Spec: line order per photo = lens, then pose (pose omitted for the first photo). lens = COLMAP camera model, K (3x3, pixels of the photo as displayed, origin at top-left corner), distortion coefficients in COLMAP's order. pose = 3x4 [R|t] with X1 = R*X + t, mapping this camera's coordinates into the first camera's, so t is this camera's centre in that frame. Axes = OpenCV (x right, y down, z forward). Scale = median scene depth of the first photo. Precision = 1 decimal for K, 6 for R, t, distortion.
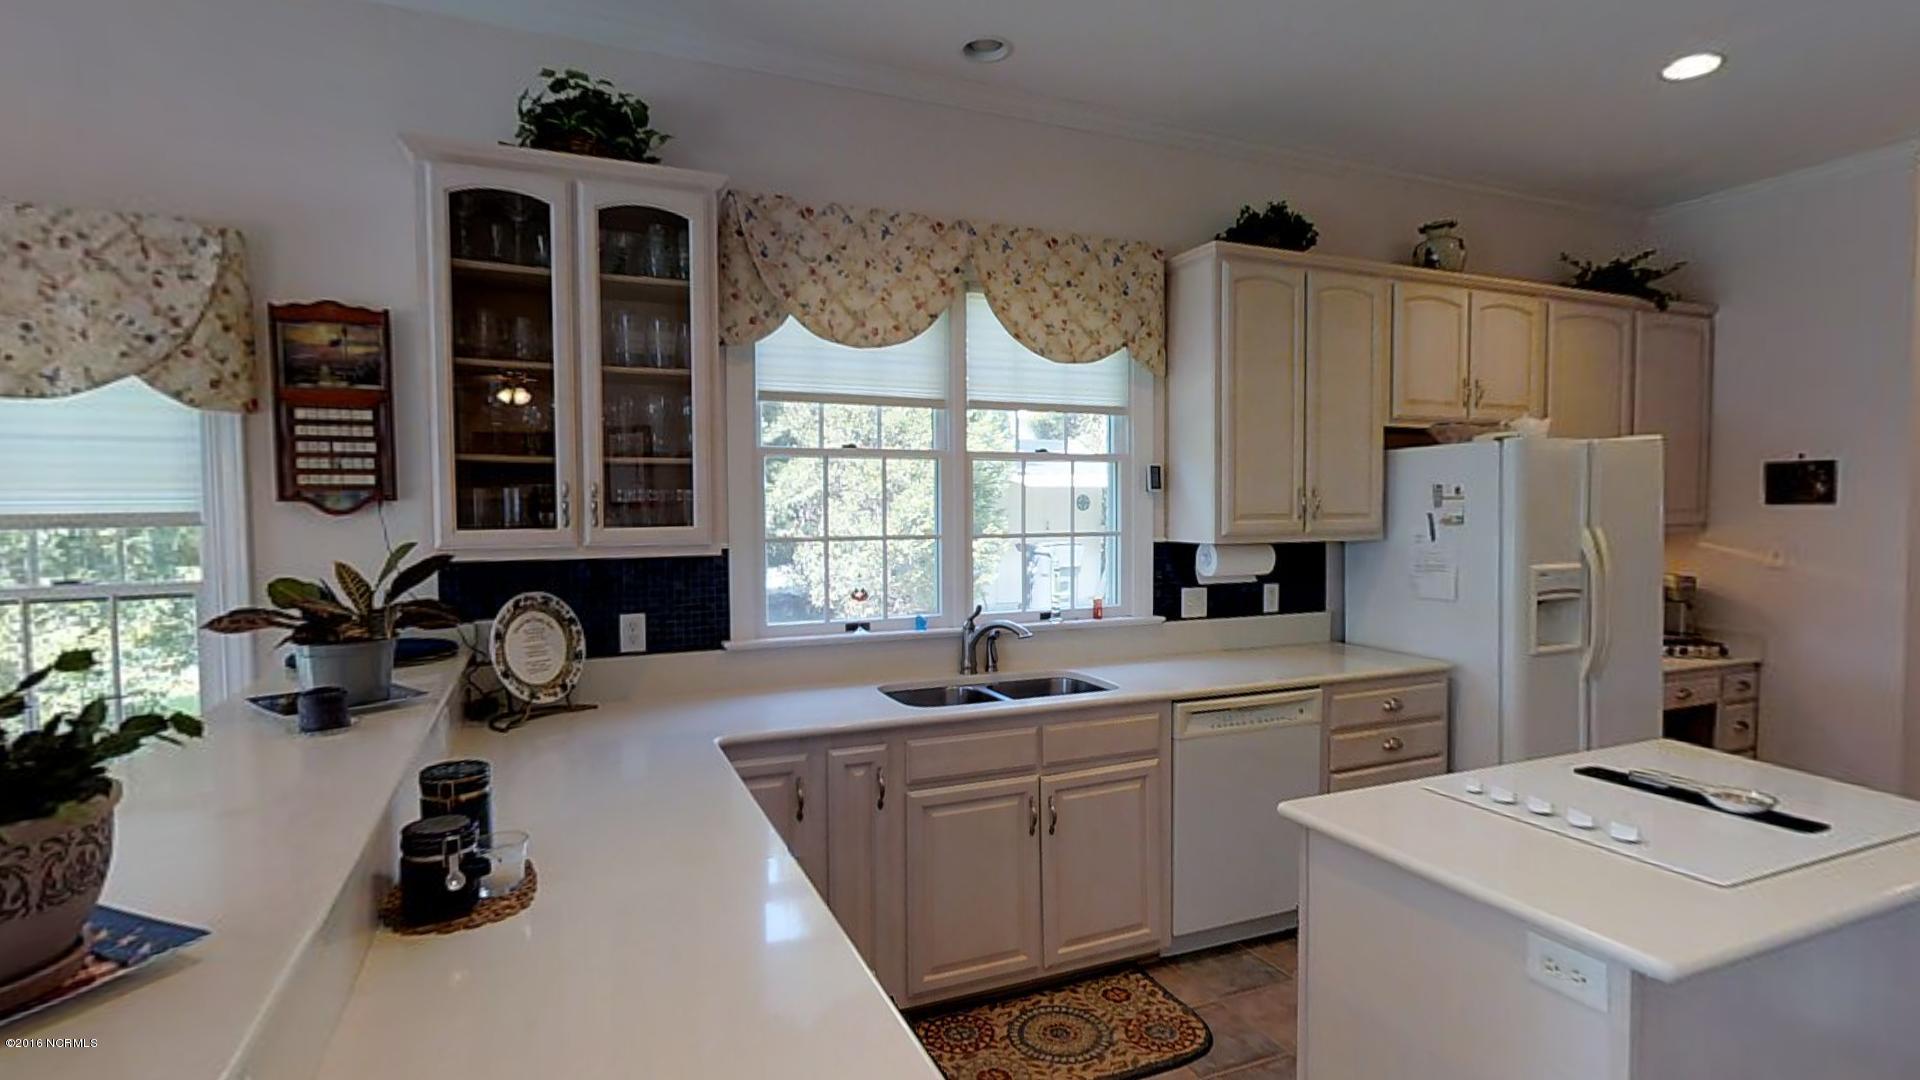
lens RADIAL K [[933.8, 0, 962.4], [0, 933.8, 534.9], [0, 0, 1]] dist [0.002134, -0.002557]
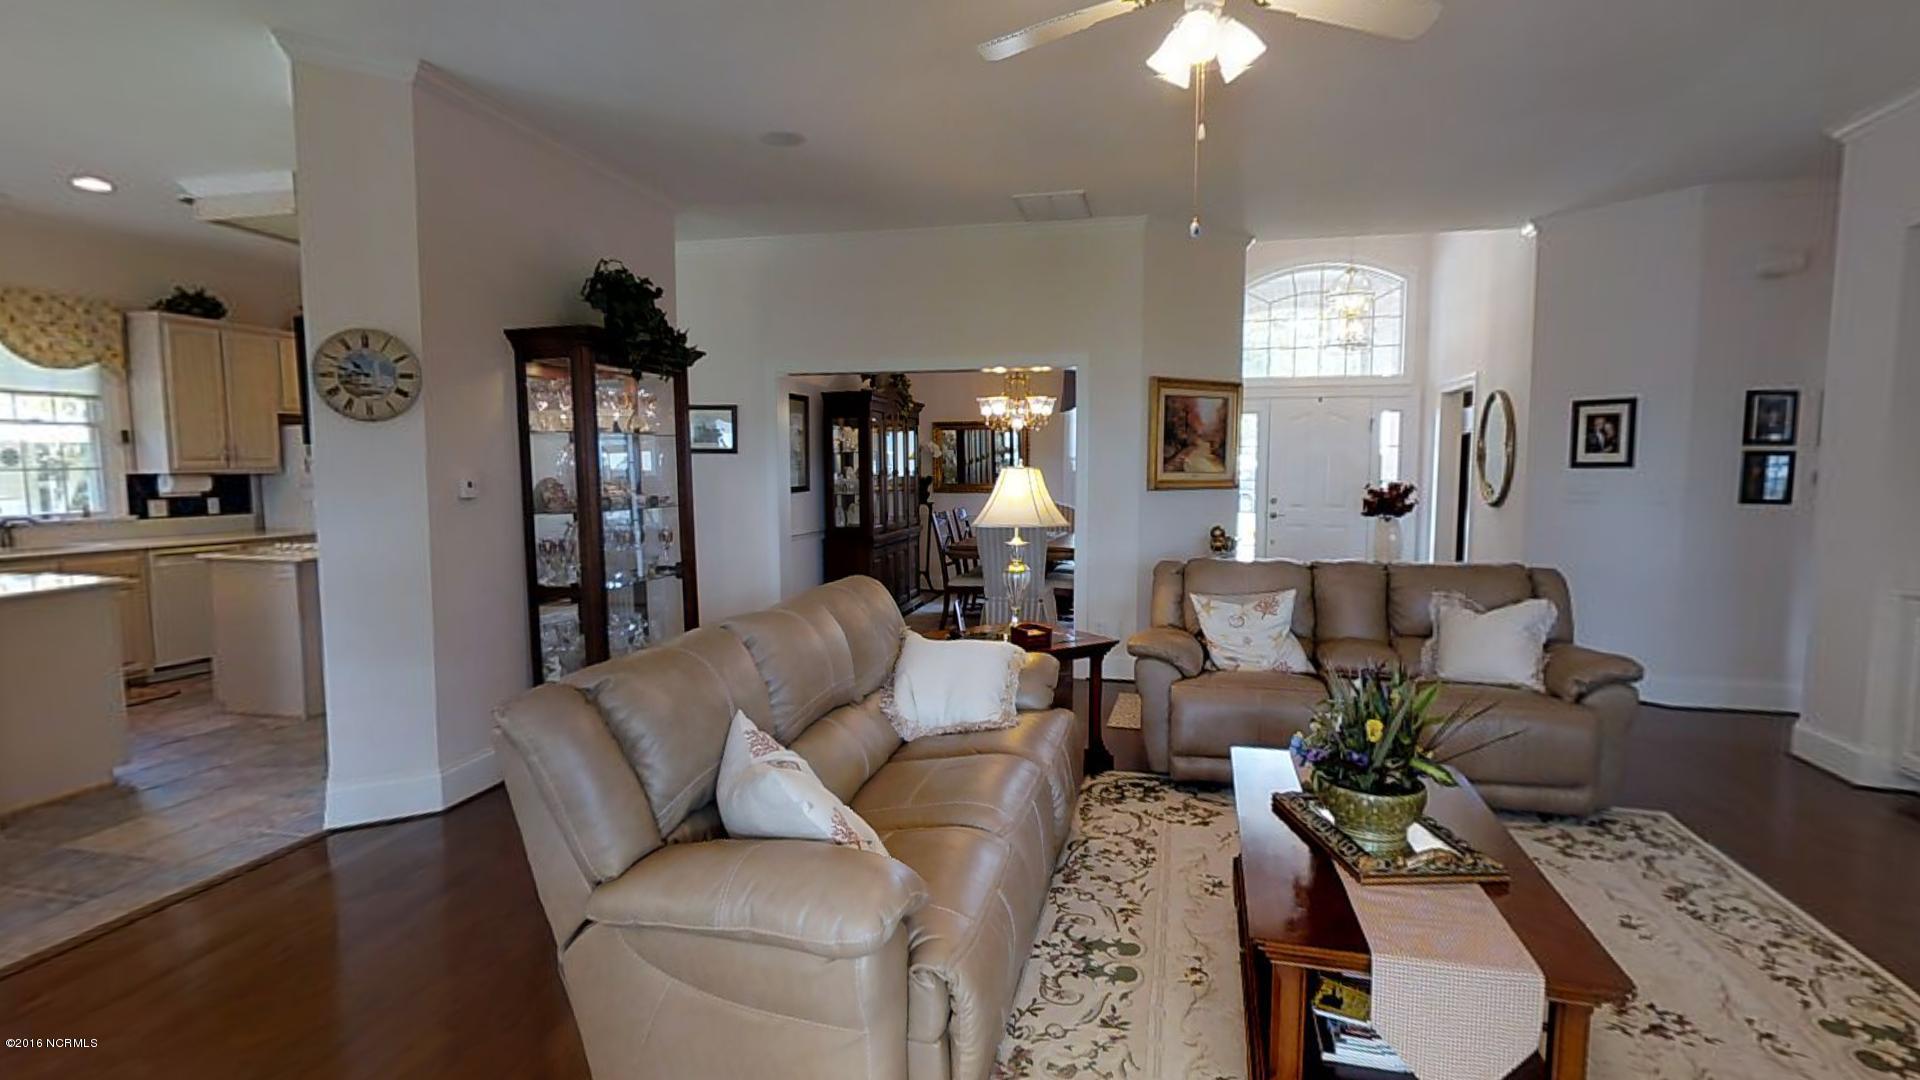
lens RADIAL K [[933.8, 0, 962.1], [0, 933.8, 541.5], [0, 0, 1]] dist [0.002134, -0.002557]
pose [[0.588956, -0.059709, 0.805956, -0.303475], [0.025768, 0.998147, 0.055117, 0.081779], [-0.807754, -0.011693, 0.589404, -1.356062]]
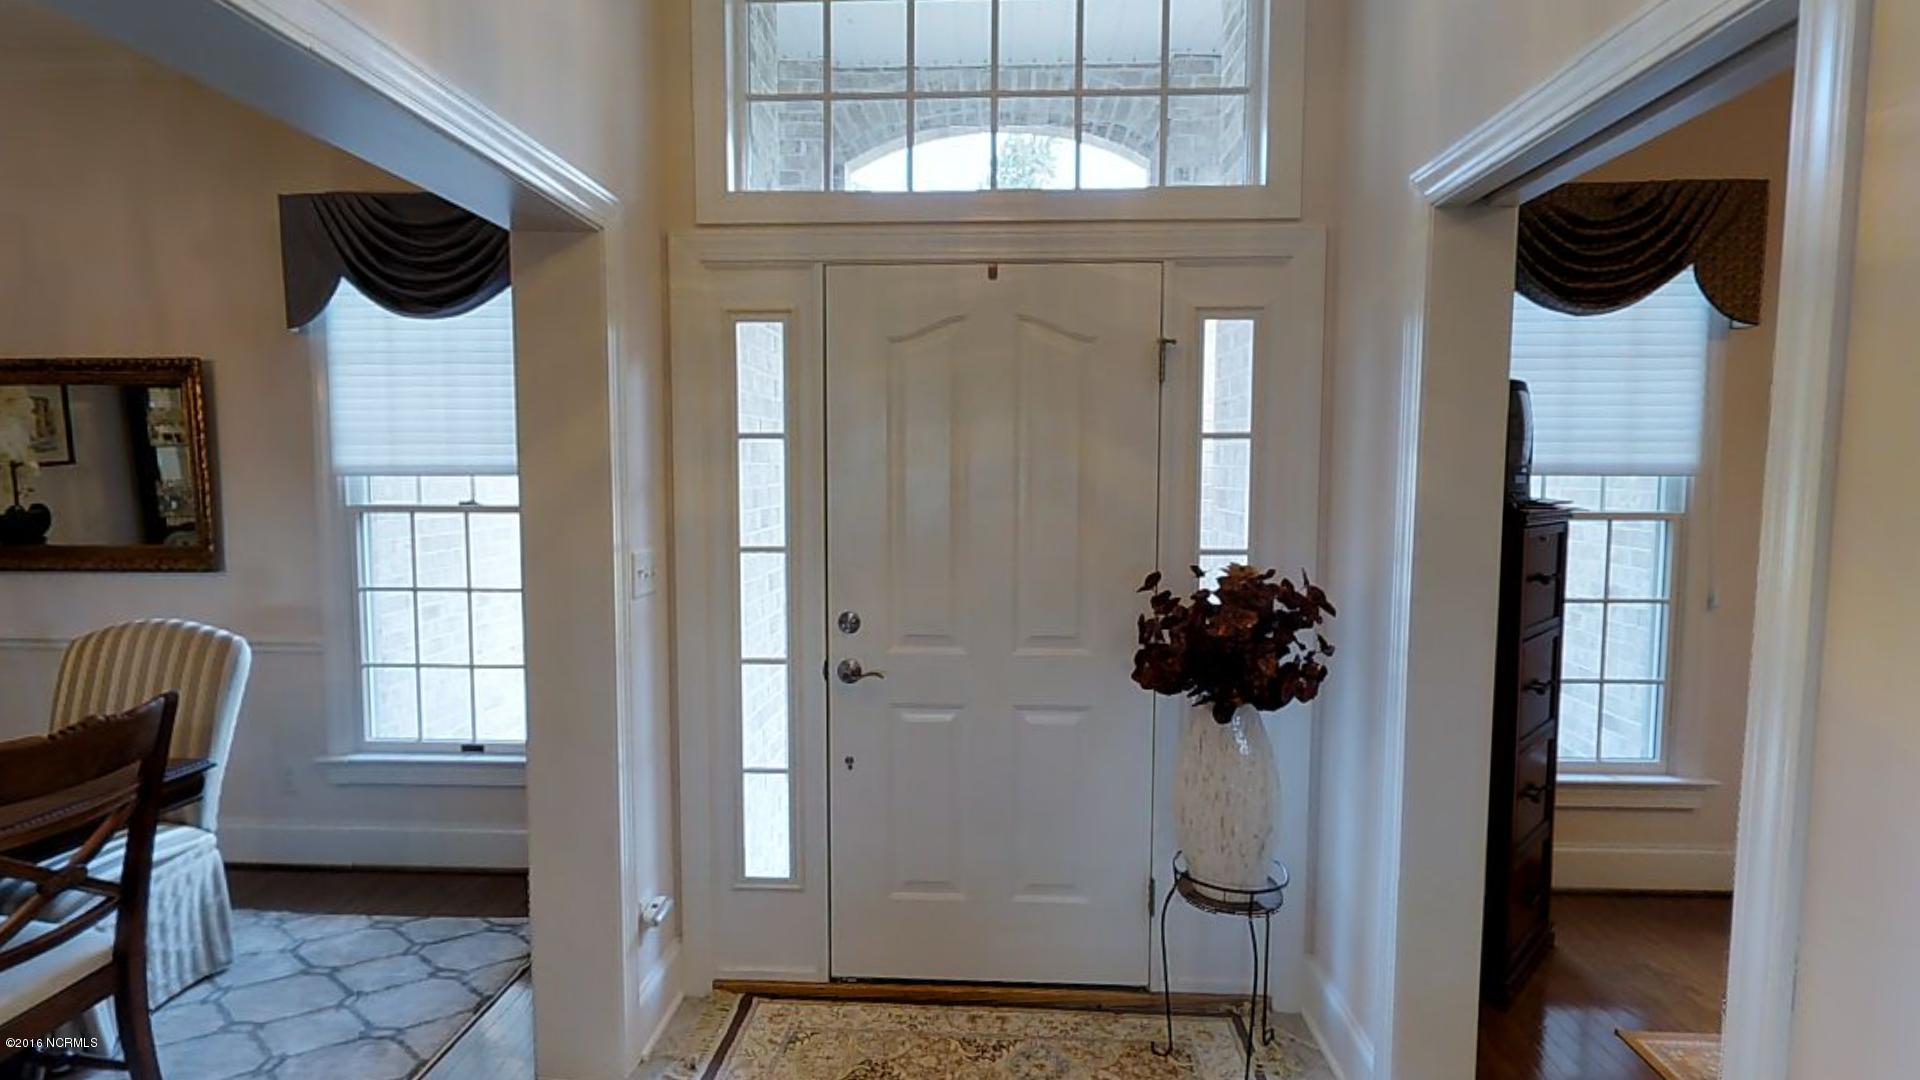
lens RADIAL K [[933.8, 0, 950.2], [0, 933.8, 542.3], [0, 0, 1]] dist [0.002134, -0.002557]
pose [[0.445121, -0.062019, 0.893320, 1.694952], [0.029050, 0.998074, 0.054816, 0.030749], [-0.894999, 0.001551, 0.446066, -0.927322]]
